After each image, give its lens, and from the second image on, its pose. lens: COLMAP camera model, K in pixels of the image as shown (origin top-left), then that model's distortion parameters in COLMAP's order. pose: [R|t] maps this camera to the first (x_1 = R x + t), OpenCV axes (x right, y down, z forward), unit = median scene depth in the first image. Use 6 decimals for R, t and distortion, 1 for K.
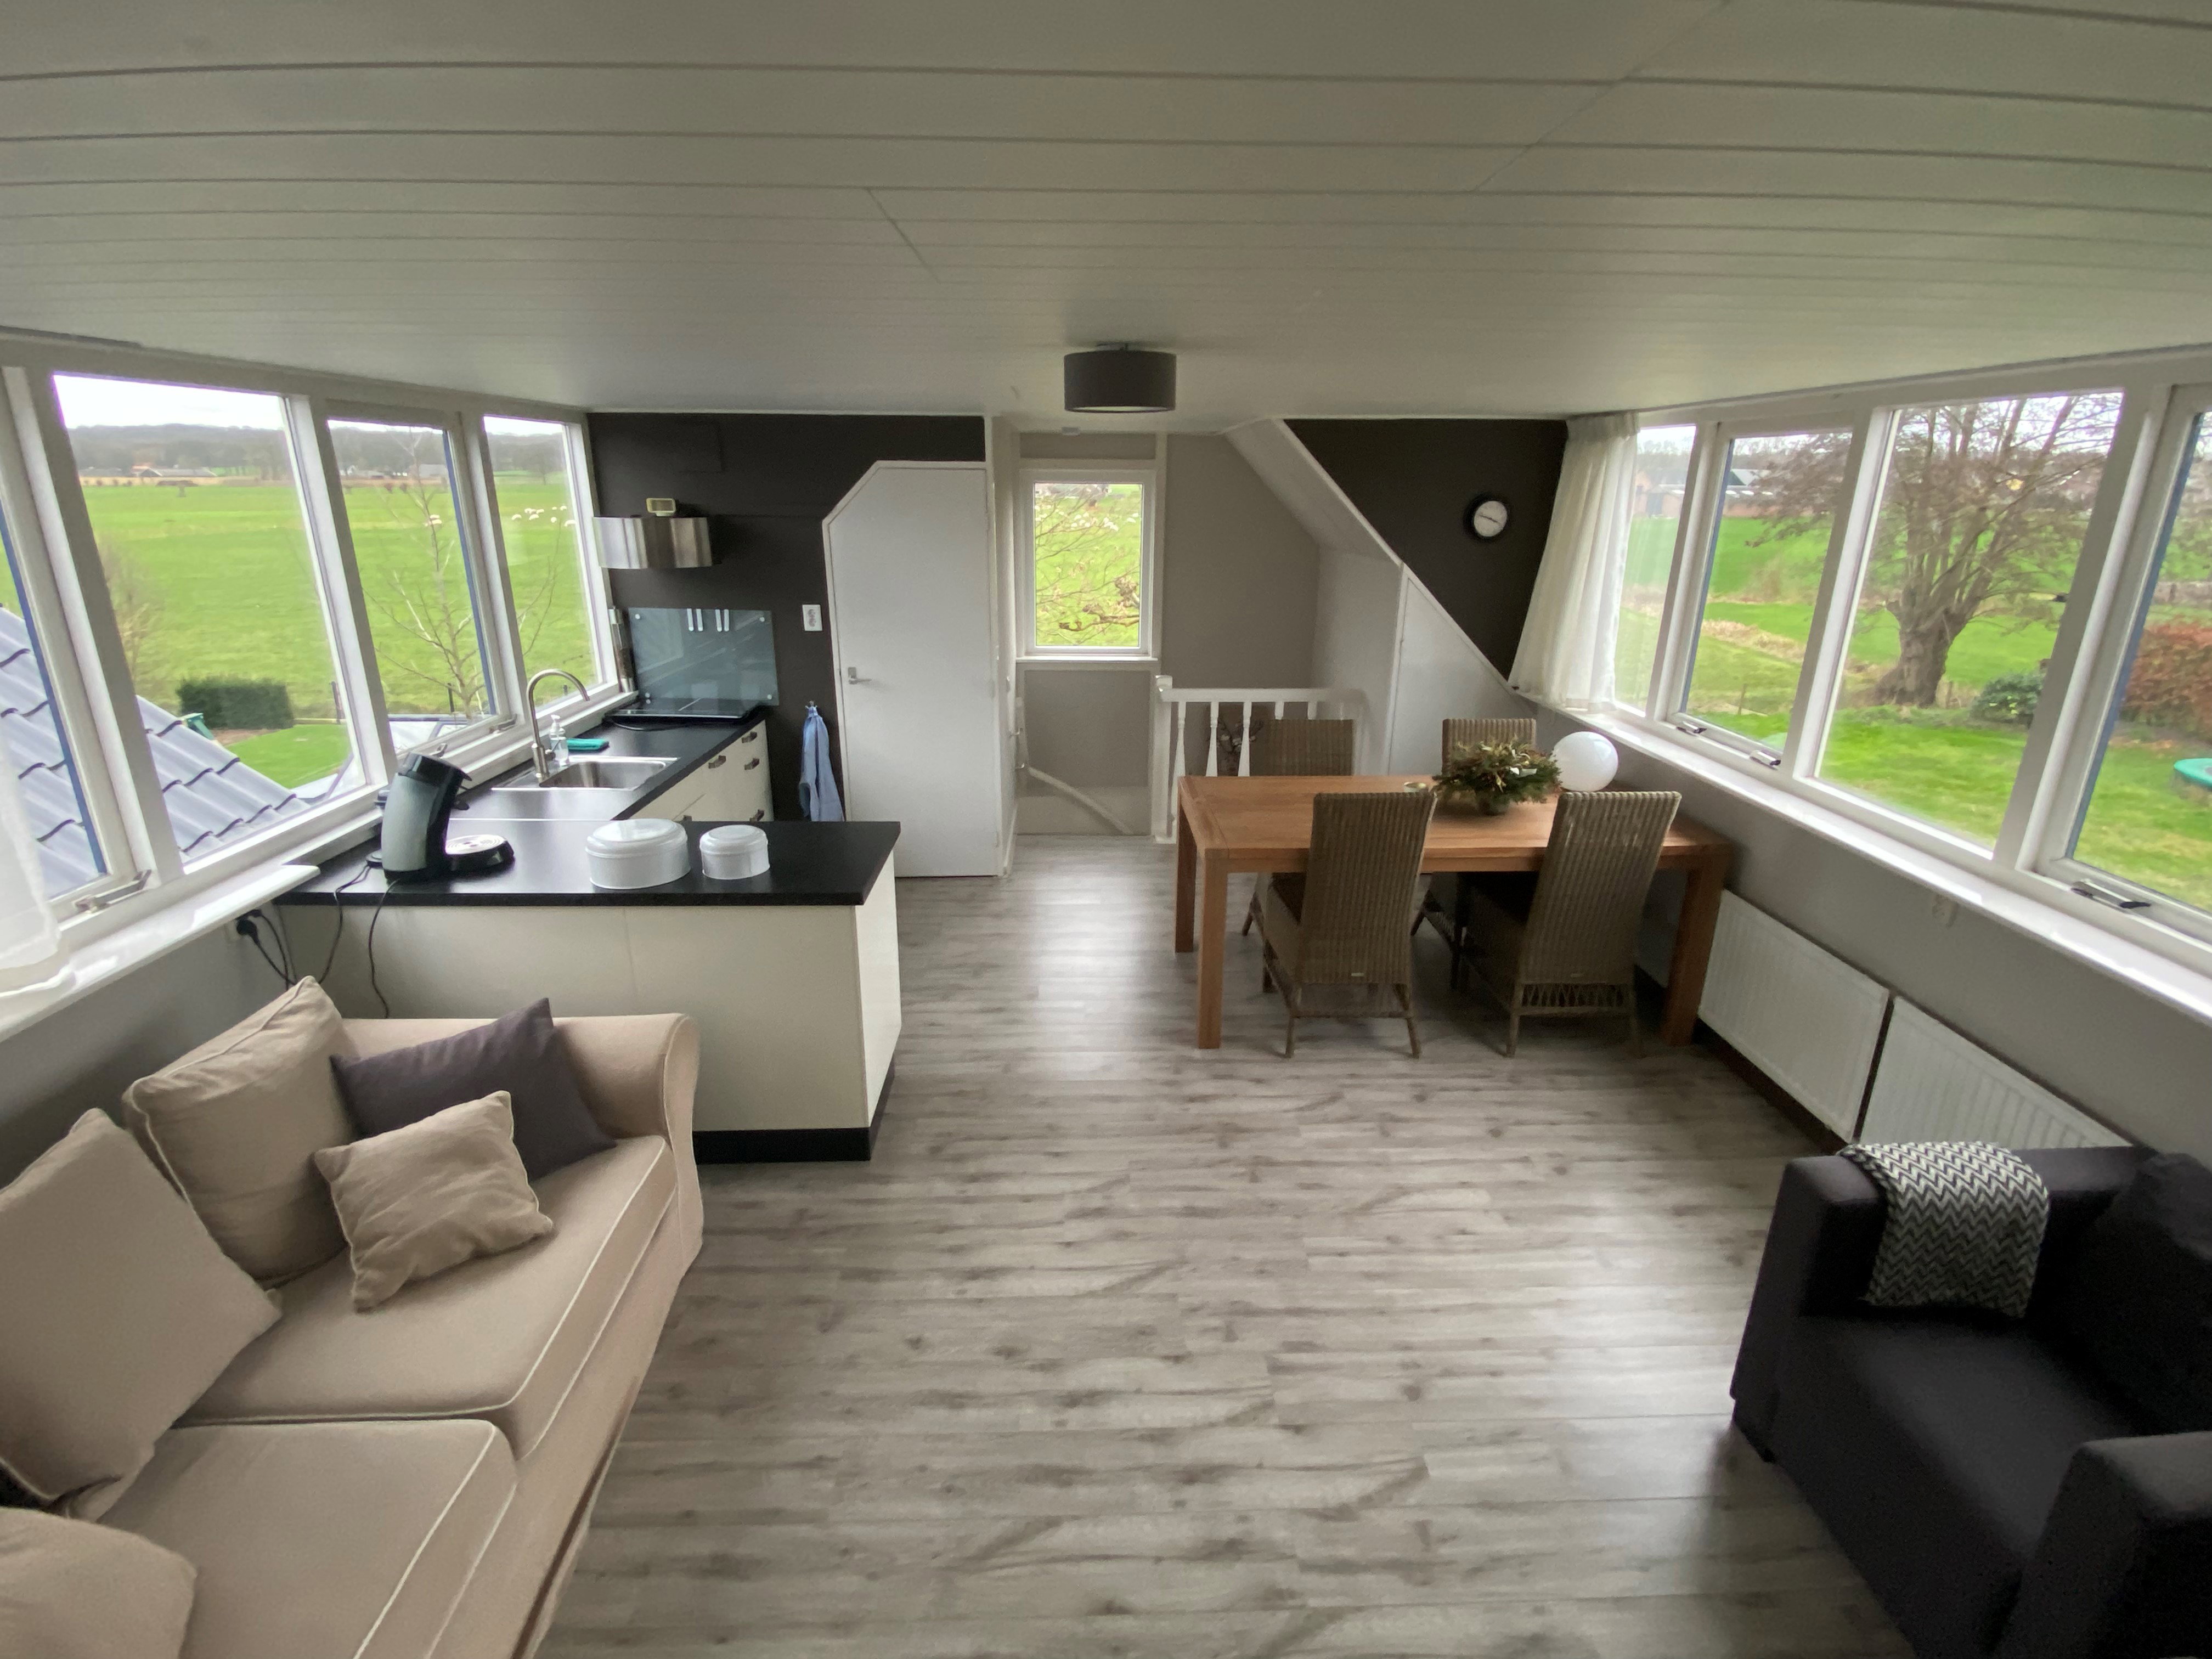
lens RADIAL K [[1039.3, 0, 1118.7], [0, 1039.3, 829.0], [0, 0, 1]] dist [-0.005274, -0.003628]
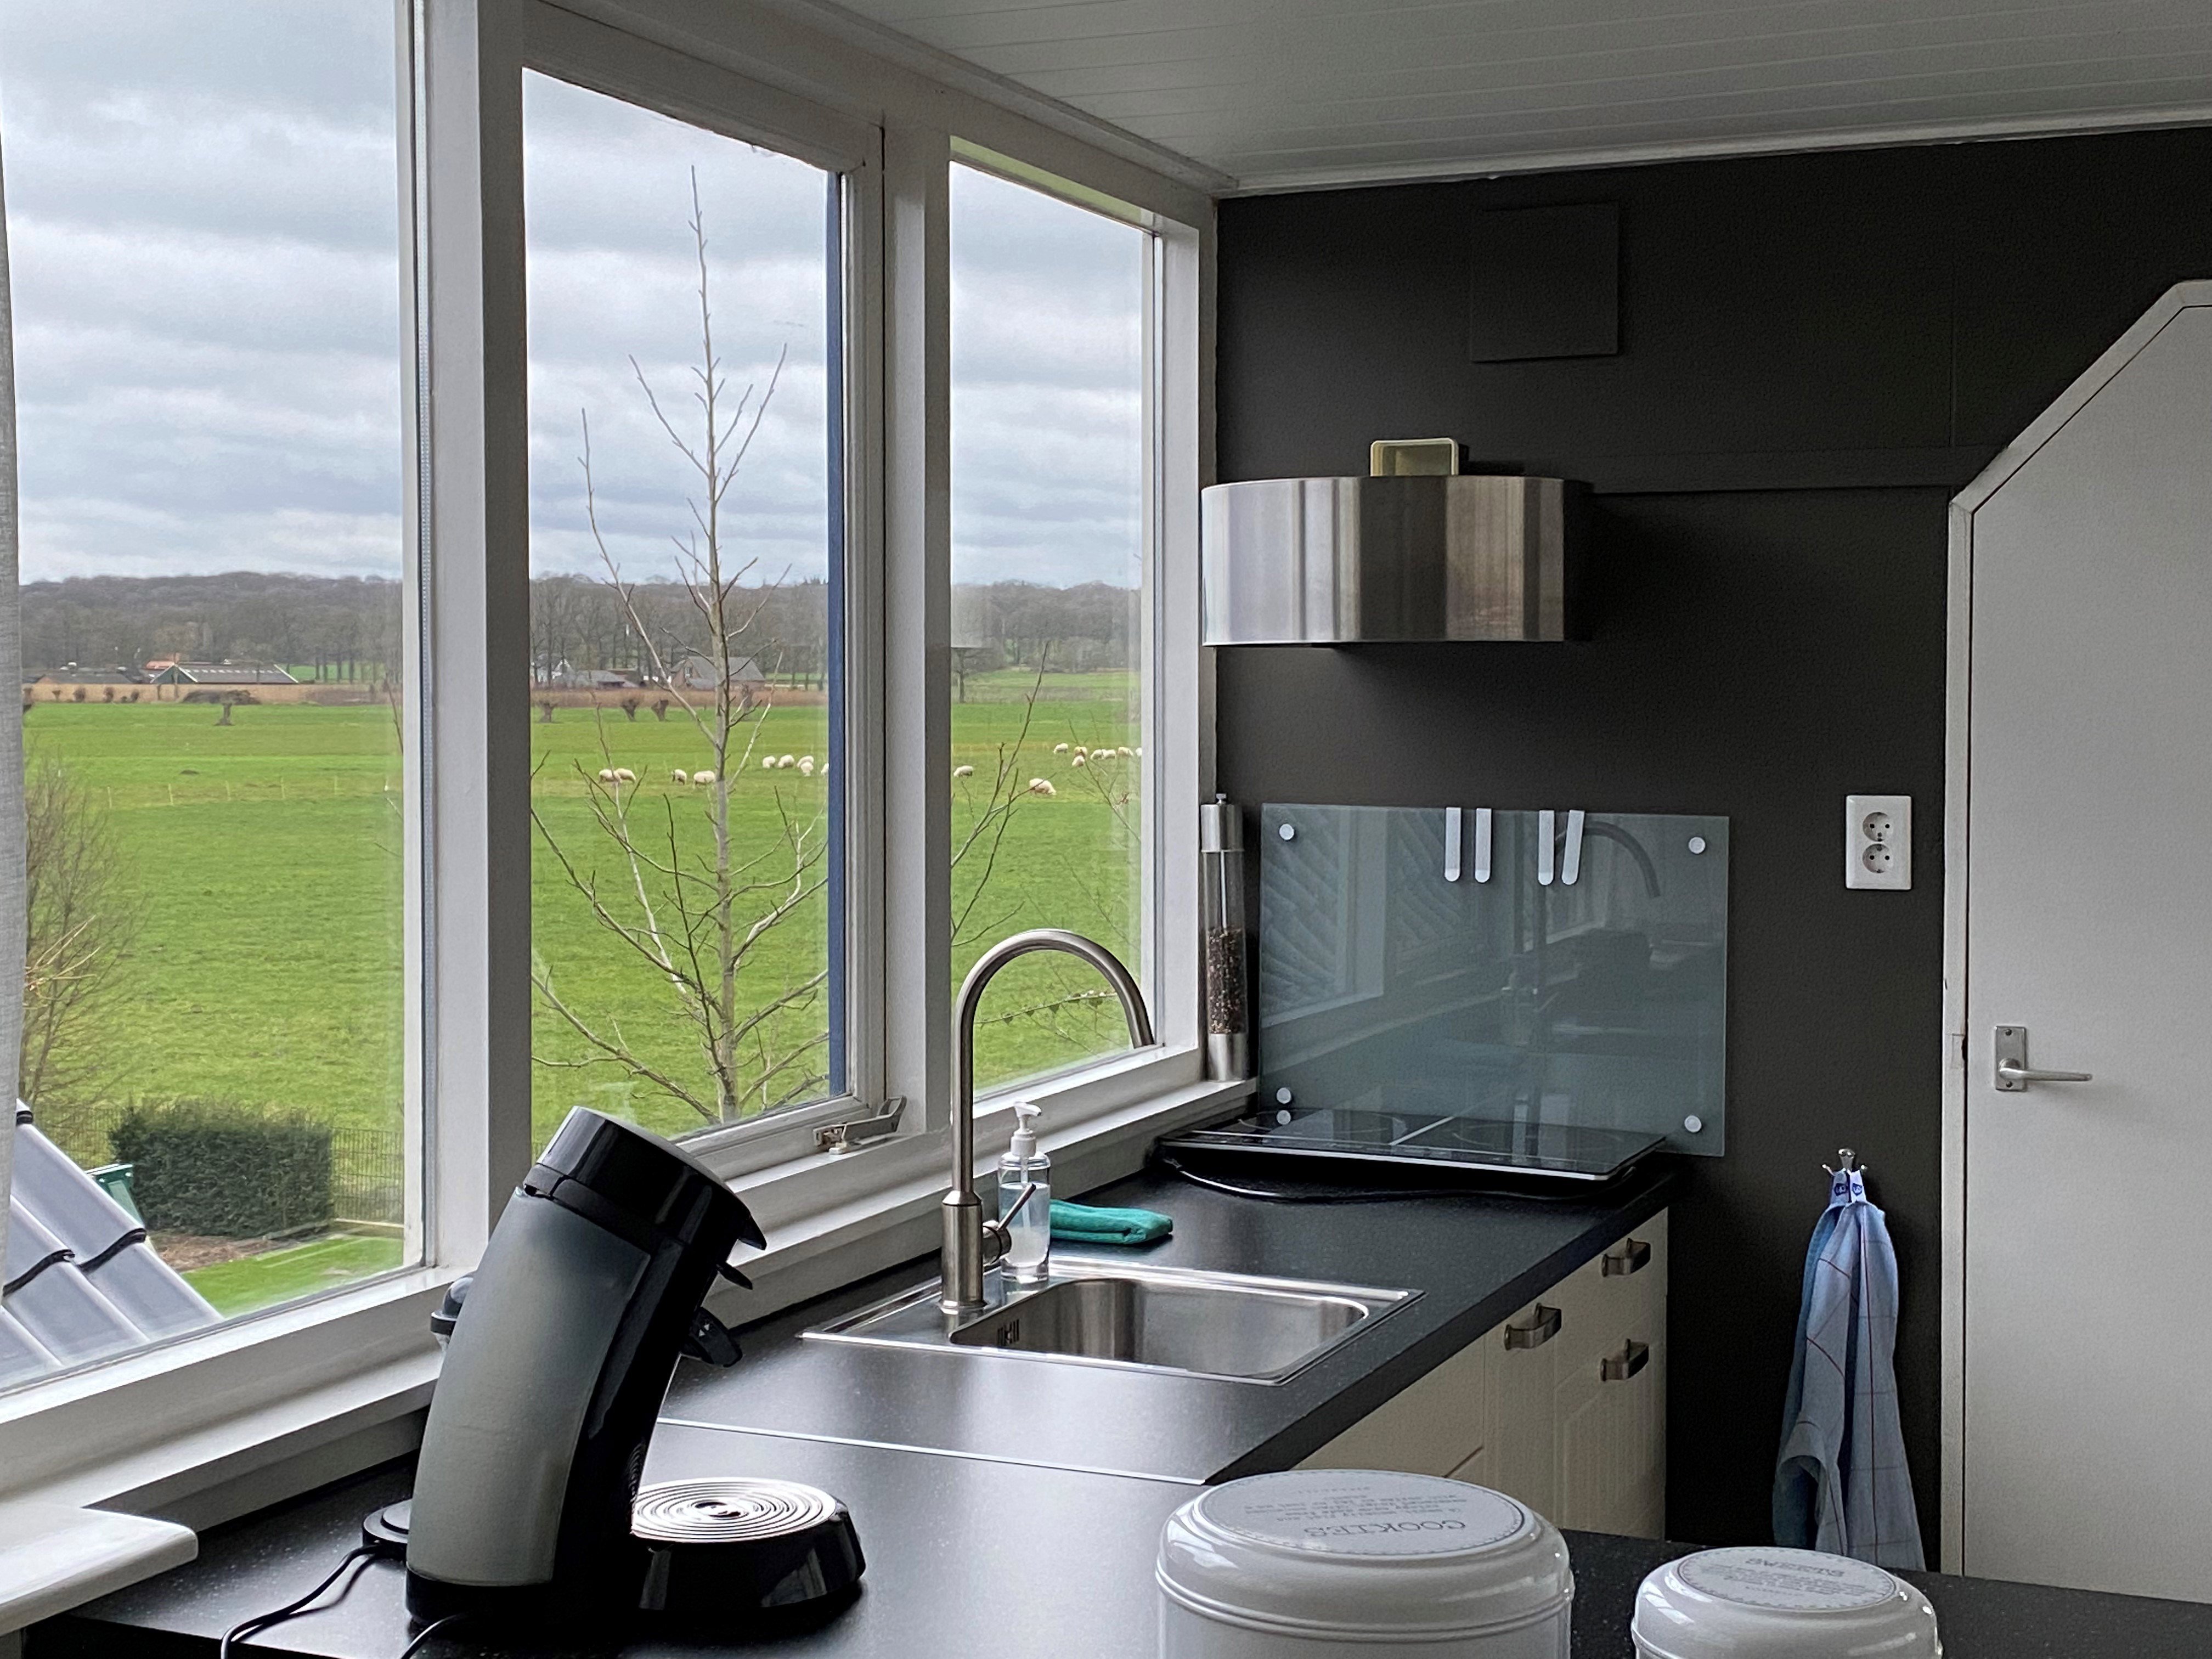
lens RADIAL K [[3039.5, 0, 1108.5], [0, 3039.5, 825.5], [0, 0, 1]] dist [0.099920, 0.000000]
pose [[0.907213, 0.001990, -0.420667, -0.141313], [-0.117578, 0.961334, -0.249022, 0.017856], [0.403906, 0.275377, 0.872369, 0.214234]]
